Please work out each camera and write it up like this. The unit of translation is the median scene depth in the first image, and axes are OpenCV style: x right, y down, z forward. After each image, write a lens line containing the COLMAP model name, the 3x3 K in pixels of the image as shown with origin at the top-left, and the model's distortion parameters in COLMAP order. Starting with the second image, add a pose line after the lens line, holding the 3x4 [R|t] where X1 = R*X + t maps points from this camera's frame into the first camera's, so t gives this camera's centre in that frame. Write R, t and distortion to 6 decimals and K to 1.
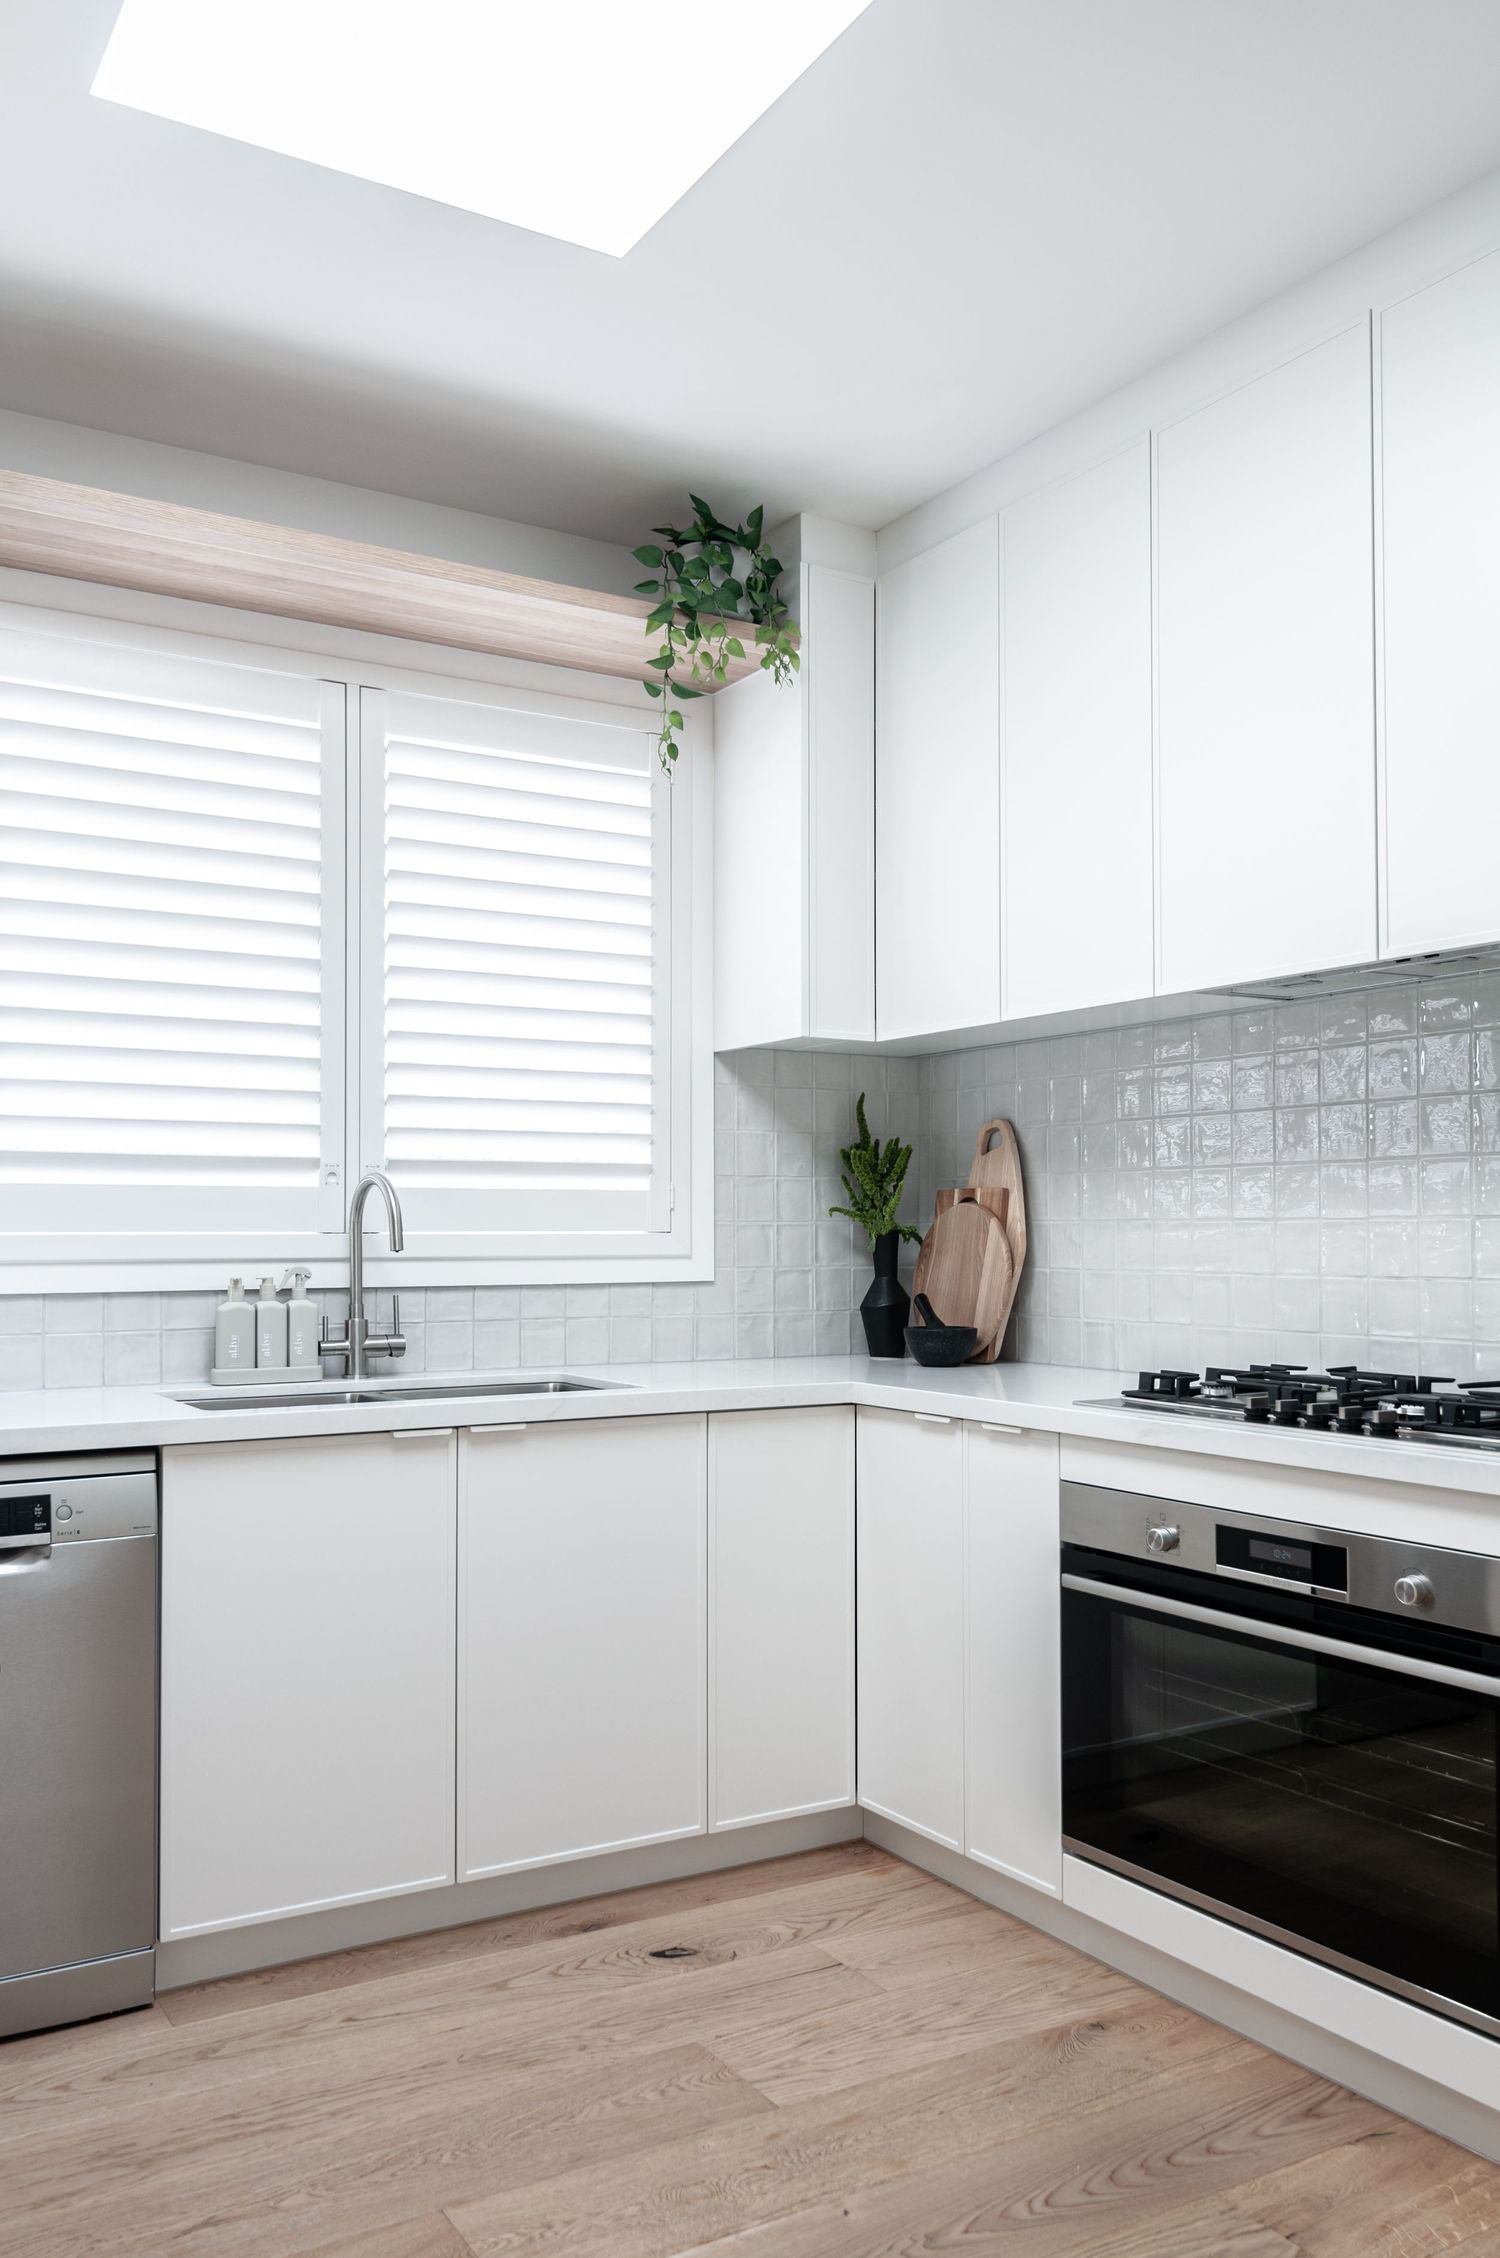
lens RADIAL K [[1820.7, 0, 752.1], [0, 1820.7, 1134.5], [0, 0, 1]] dist [0.002718, 0.000271]
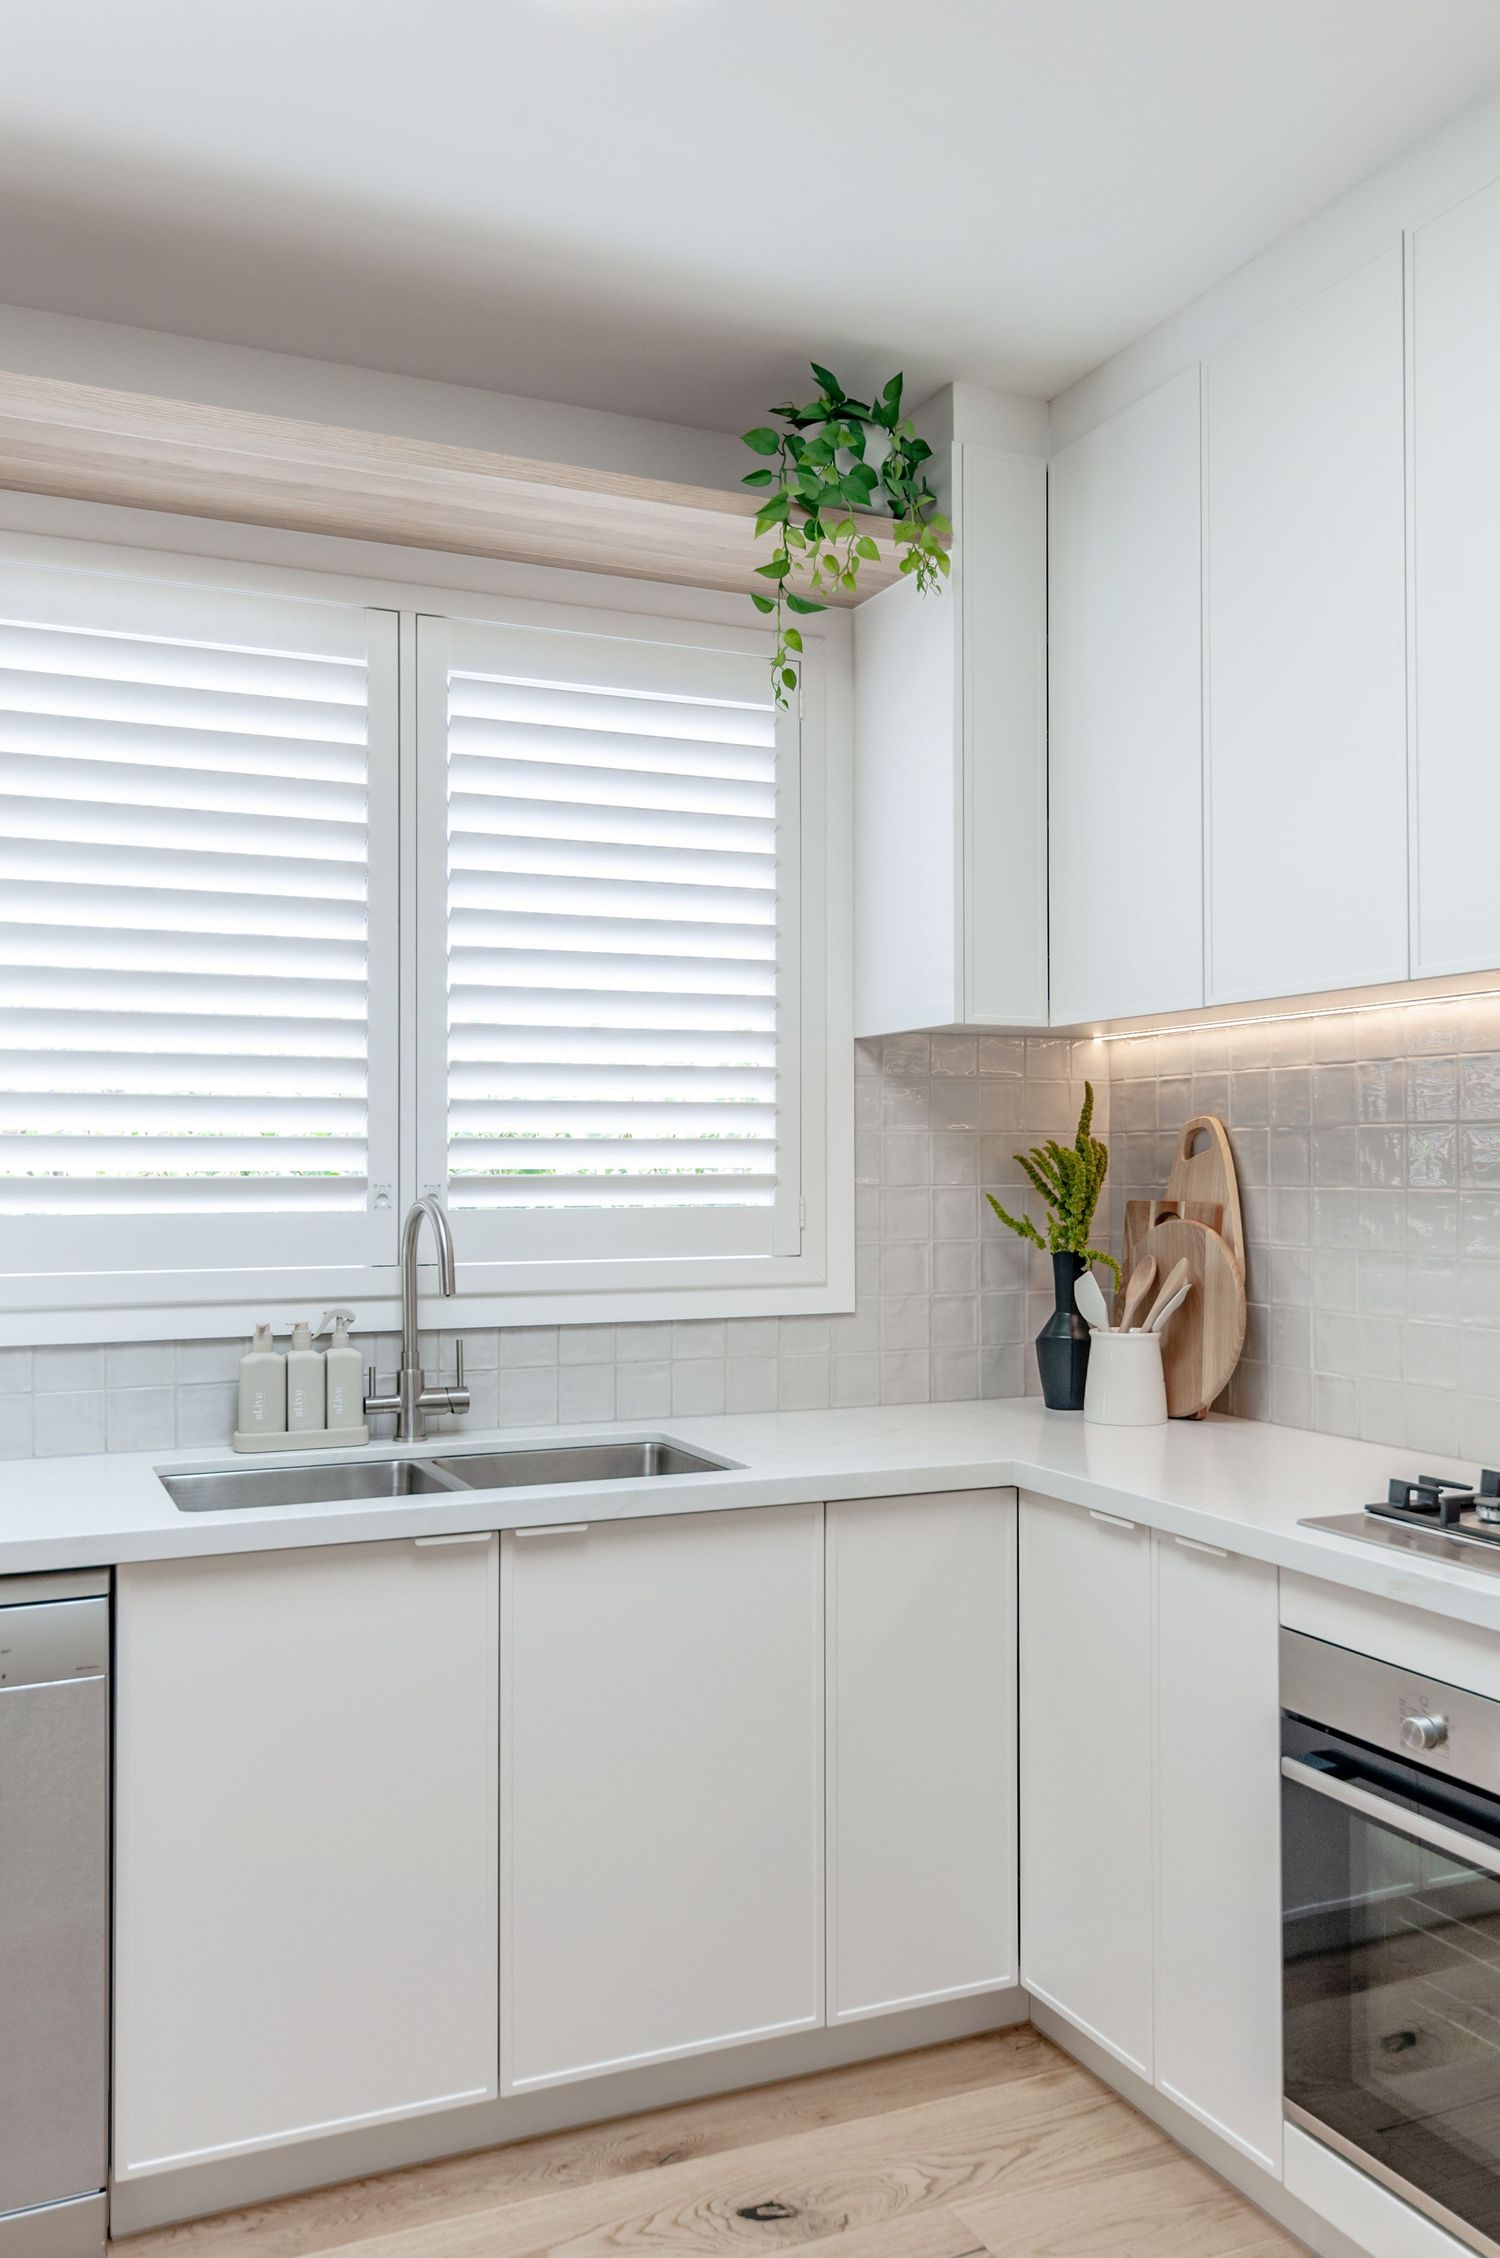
lens RADIAL K [[1820.7, 0, 691.4], [0, 1820.7, 1078.3], [0, 0, 1]] dist [0.002718, 0.000271]
pose [[0.988292, -0.000923, -0.152573, 0.038688], [0.001457, 0.999993, 0.003385, -0.035582], [0.152569, -0.003568, 0.988286, 0.192966]]
